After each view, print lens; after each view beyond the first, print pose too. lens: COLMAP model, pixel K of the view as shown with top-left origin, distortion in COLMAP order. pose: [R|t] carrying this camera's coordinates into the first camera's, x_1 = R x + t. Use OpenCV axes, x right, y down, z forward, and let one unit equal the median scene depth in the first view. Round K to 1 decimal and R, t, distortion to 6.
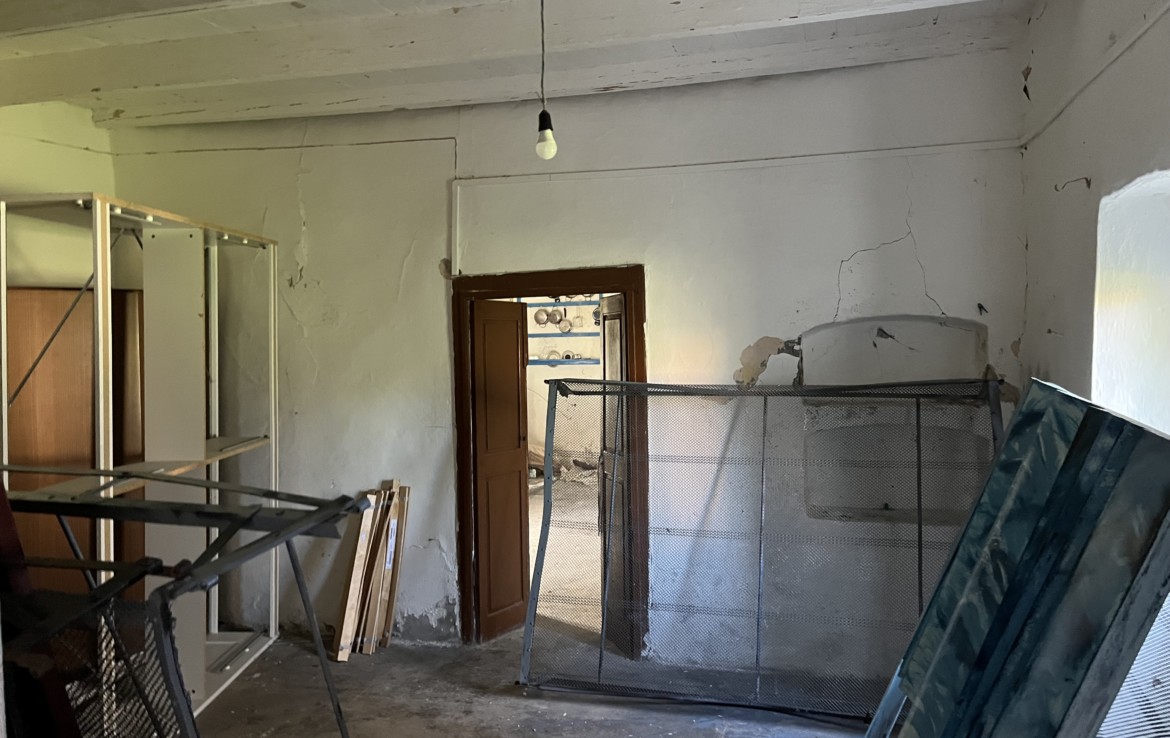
lens RADIAL K [[871.2, 0, 581.5], [0, 871.2, 359.3], [0, 0, 1]] dist [0.069643, -0.074576]
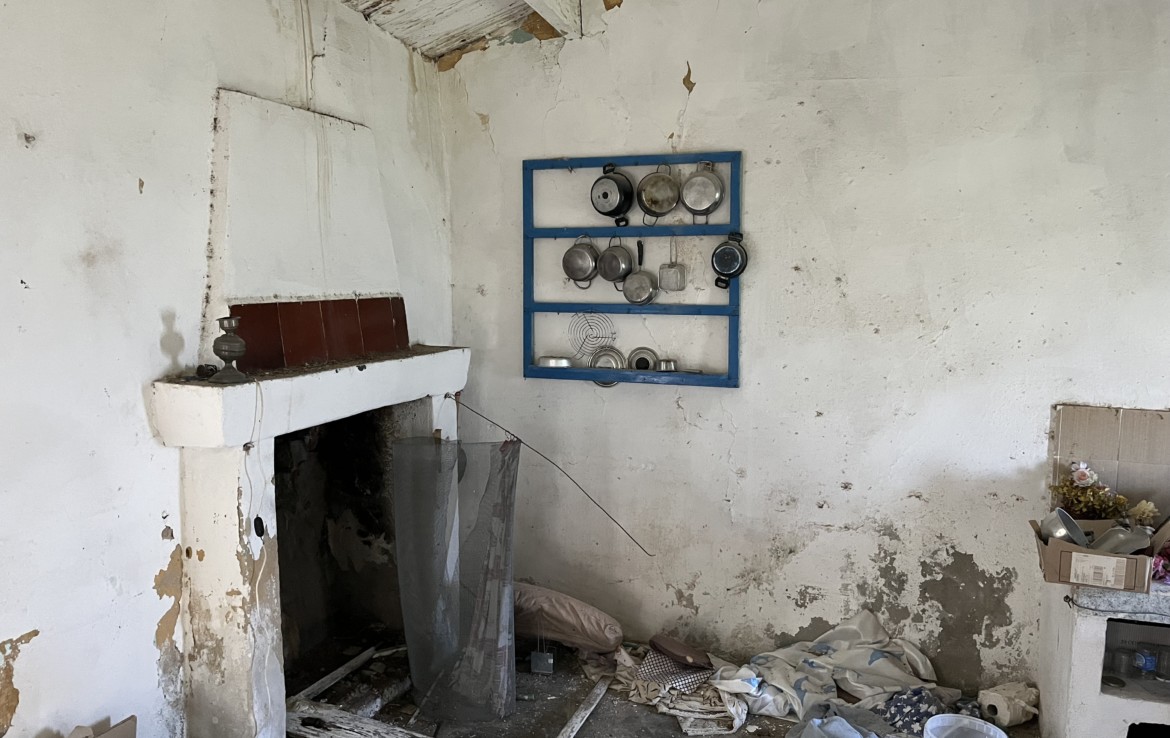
lens RADIAL K [[882.2, 0, 586.6], [0, 882.2, 361.5], [0, 0, 1]] dist [0.077932, -0.106824]
pose [[0.998000, 0.038568, -0.050089, -0.021128], [-0.036316, 0.998322, 0.045112, -0.021322], [0.051744, -0.043202, 0.997725, 0.591675]]
